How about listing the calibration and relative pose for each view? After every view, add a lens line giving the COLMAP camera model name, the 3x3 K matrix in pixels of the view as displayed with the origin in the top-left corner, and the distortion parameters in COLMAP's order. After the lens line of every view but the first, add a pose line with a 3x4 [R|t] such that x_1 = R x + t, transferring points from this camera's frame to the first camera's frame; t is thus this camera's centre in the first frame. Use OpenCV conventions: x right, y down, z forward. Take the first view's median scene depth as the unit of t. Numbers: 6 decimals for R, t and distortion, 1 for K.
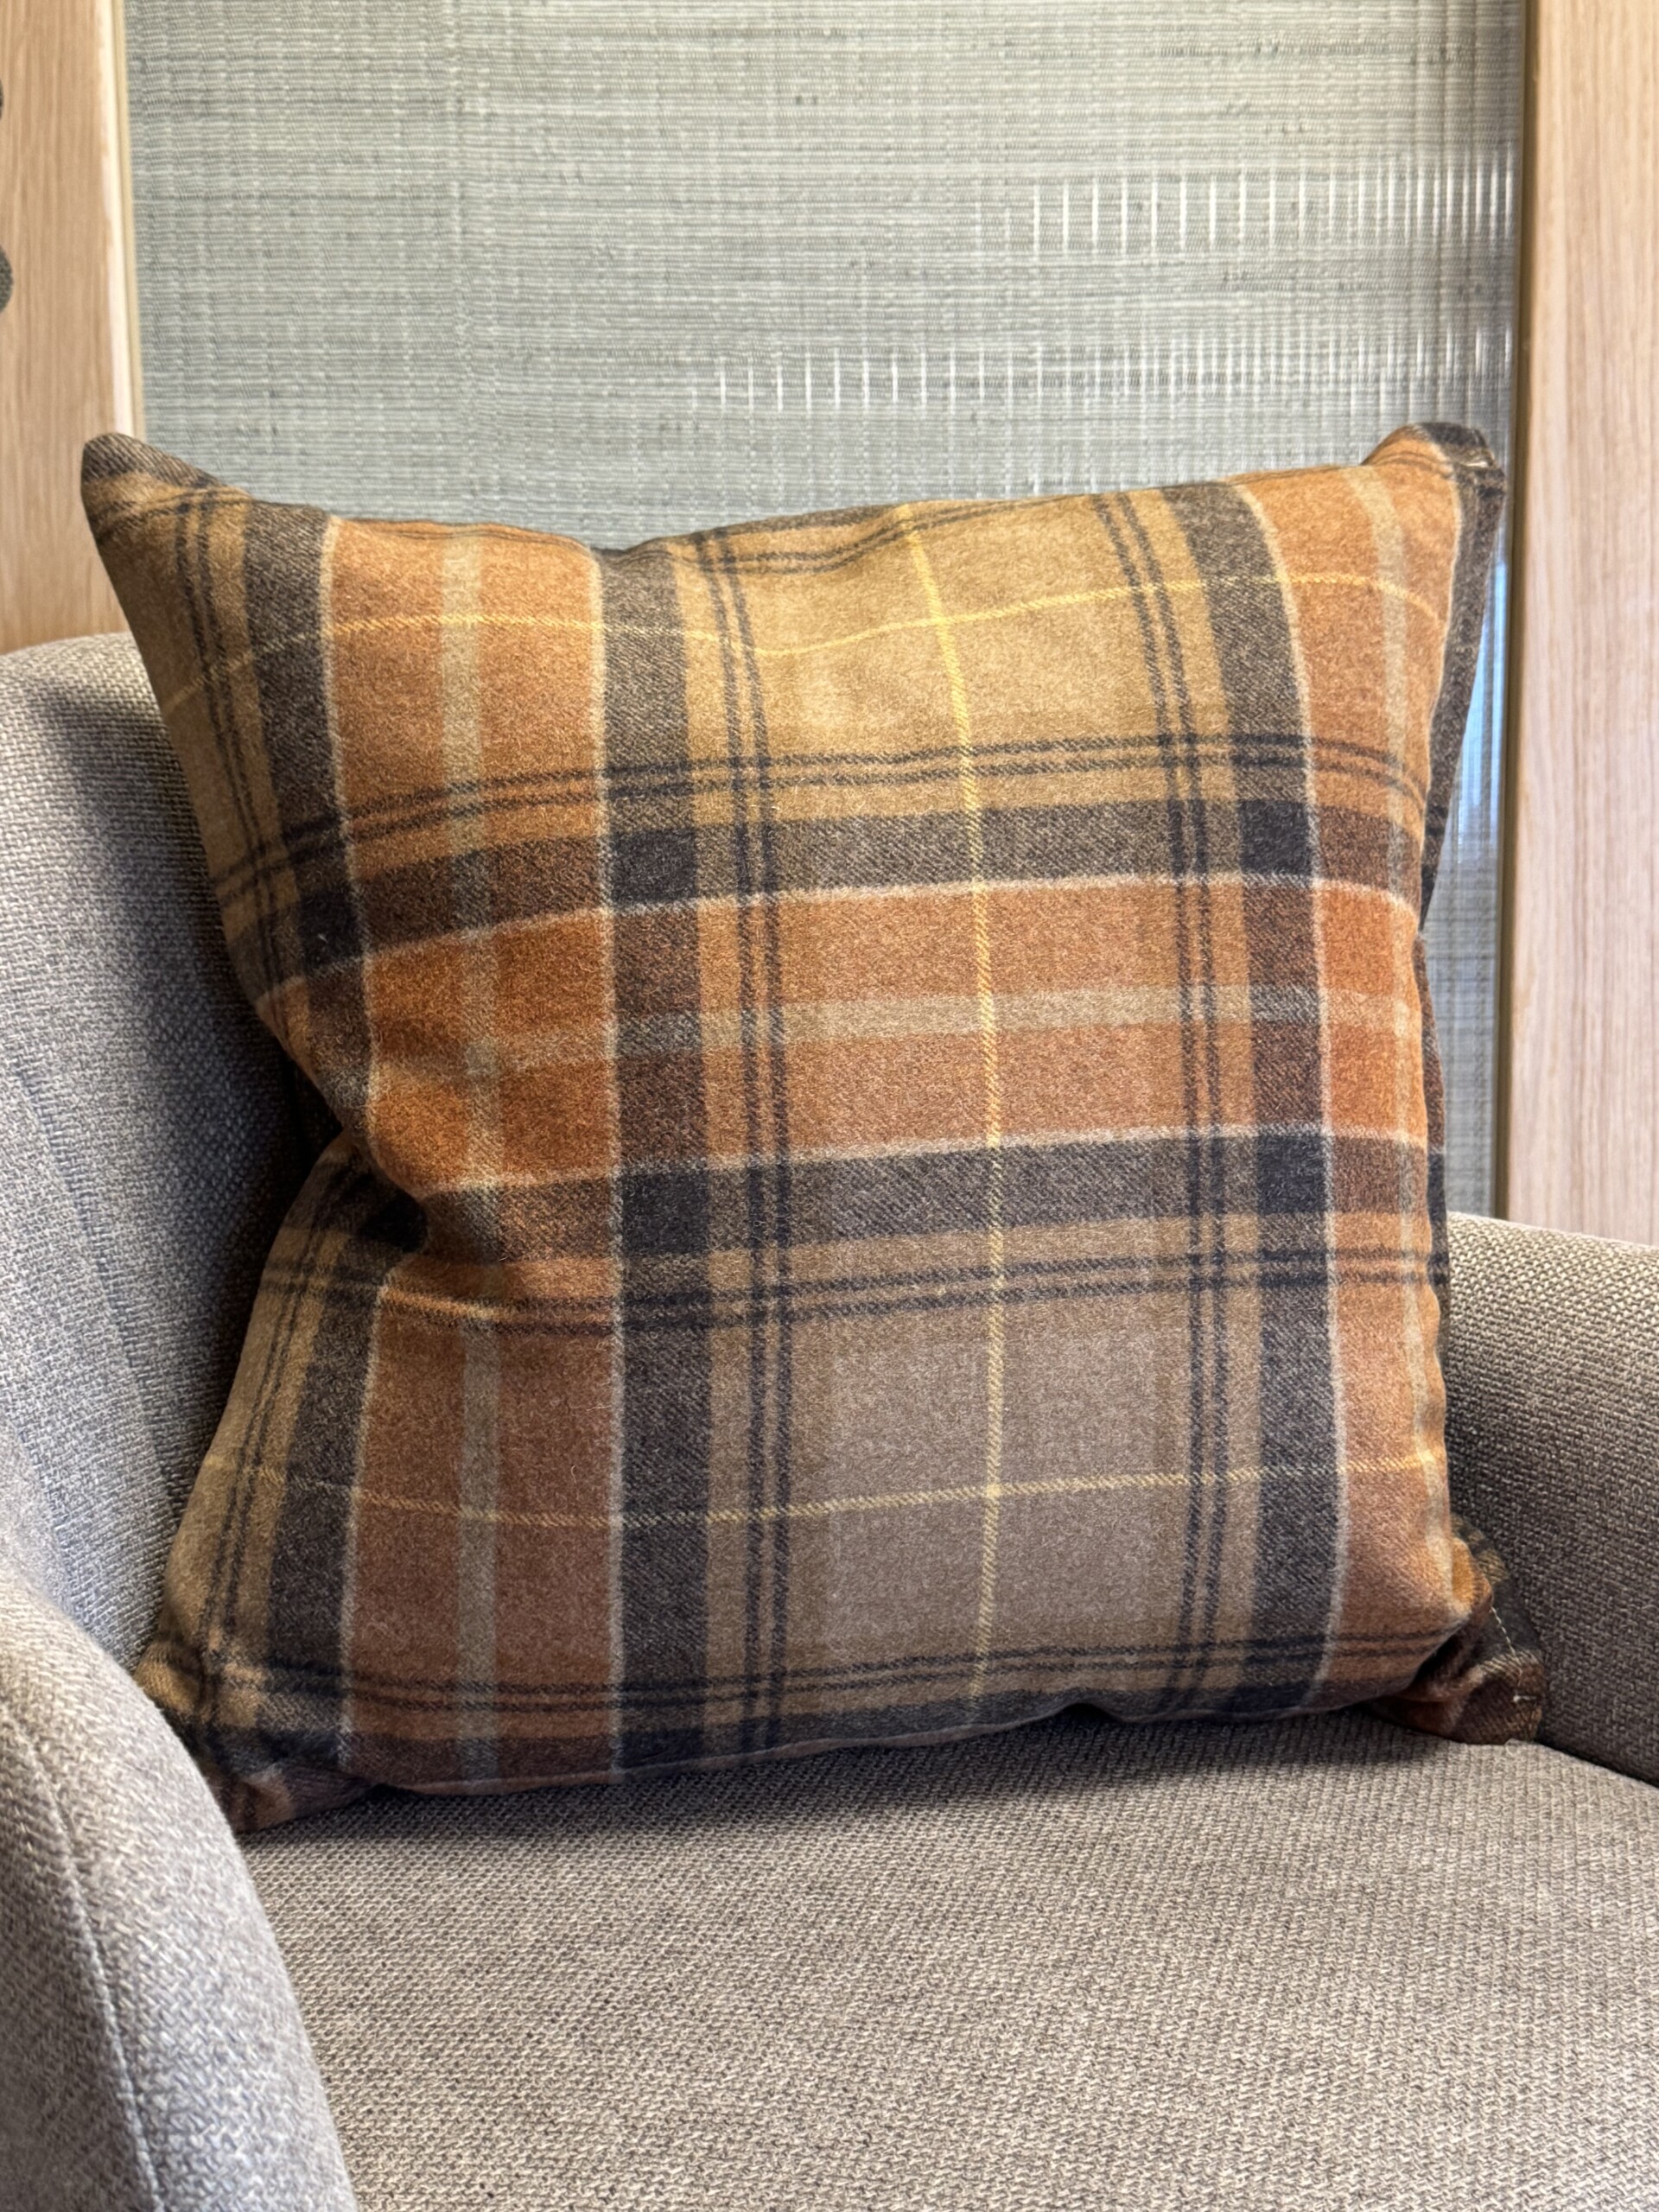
lens RADIAL K [[2683.7, 0, 833.8], [0, 2683.7, 1117.8], [0, 0, 1]] dist [0.214141, -0.568185]
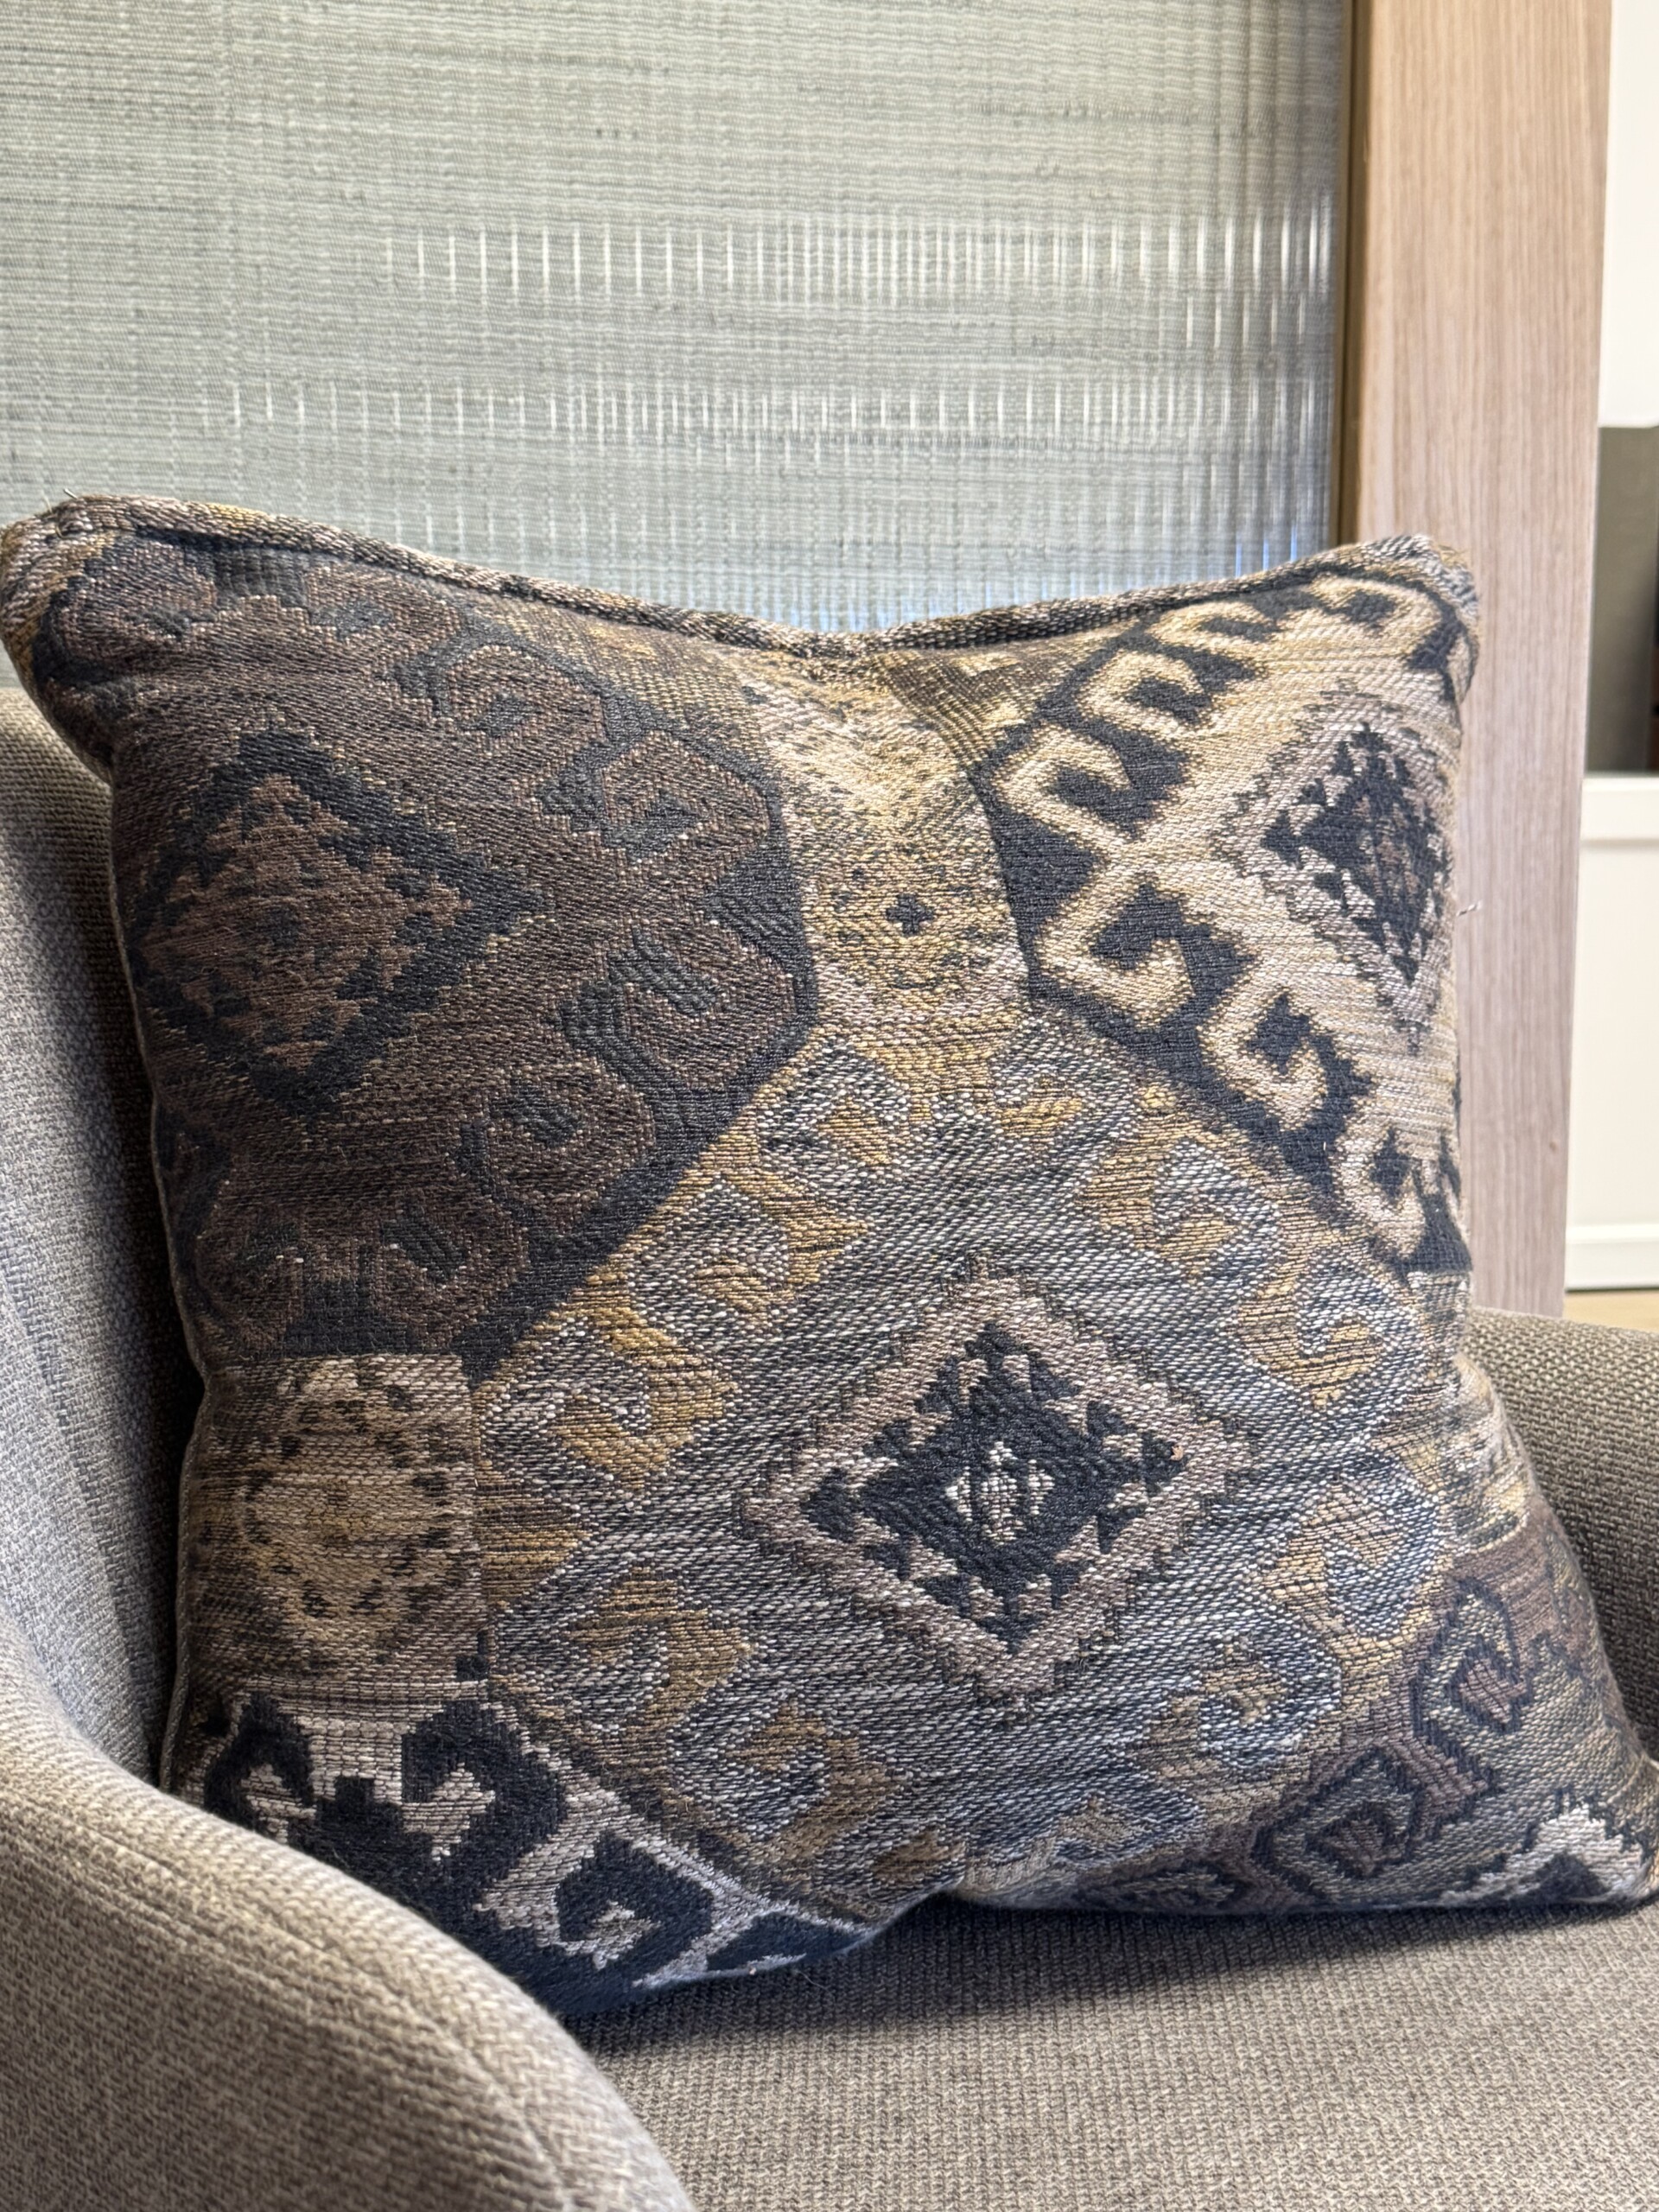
lens RADIAL K [[2688.7, 0, 820.7], [0, 2688.7, 1101.7], [0, 0, 1]] dist [0.205846, -0.546561]
pose [[0.974147, -0.016199, 0.225333, -0.286656], [0.020065, 0.999688, -0.014877, -0.036660], [-0.225022, 0.019014, 0.974168, 0.116123]]
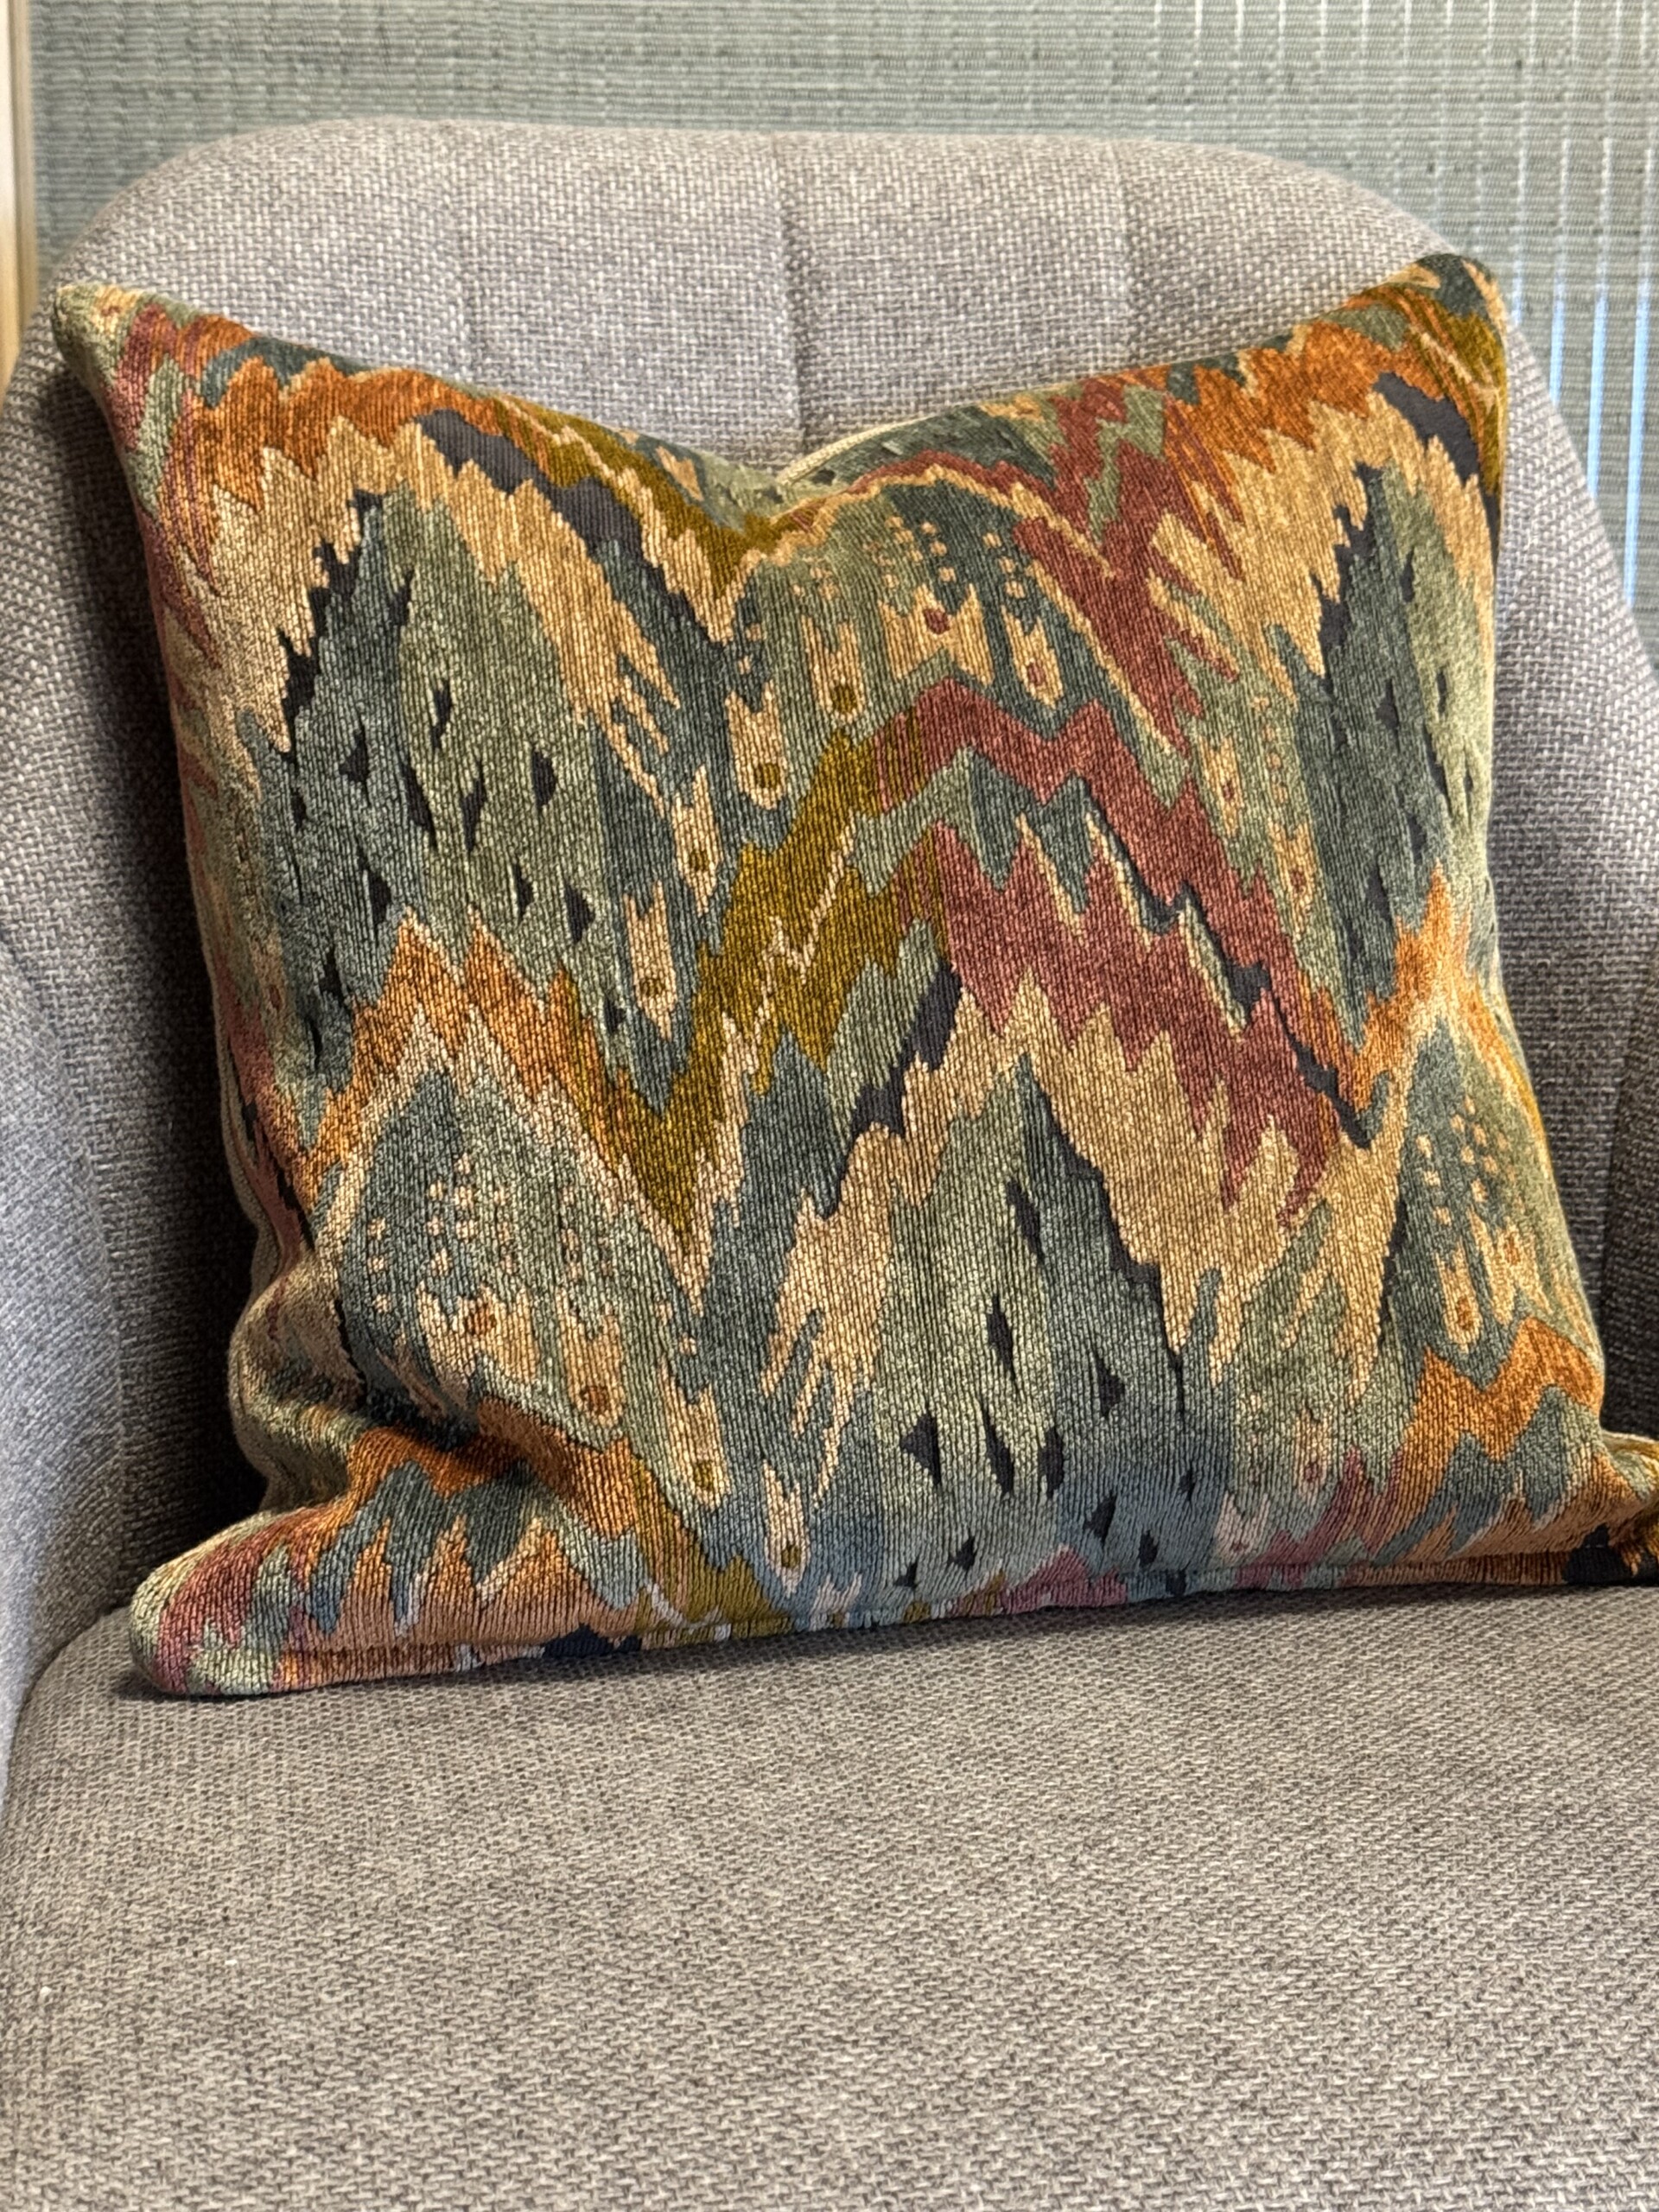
lens RADIAL K [[3711.0, 0, 812.5], [0, 3711.0, 1112.3], [0, 0, 1]] dist [0.131133, 0.054069]
pose [[0.932982, 0.089844, -0.348531, 0.369776], [-0.084302, 0.995956, 0.031066, 0.095702], [0.349912, 0.000398, 0.936782, 0.013845]]
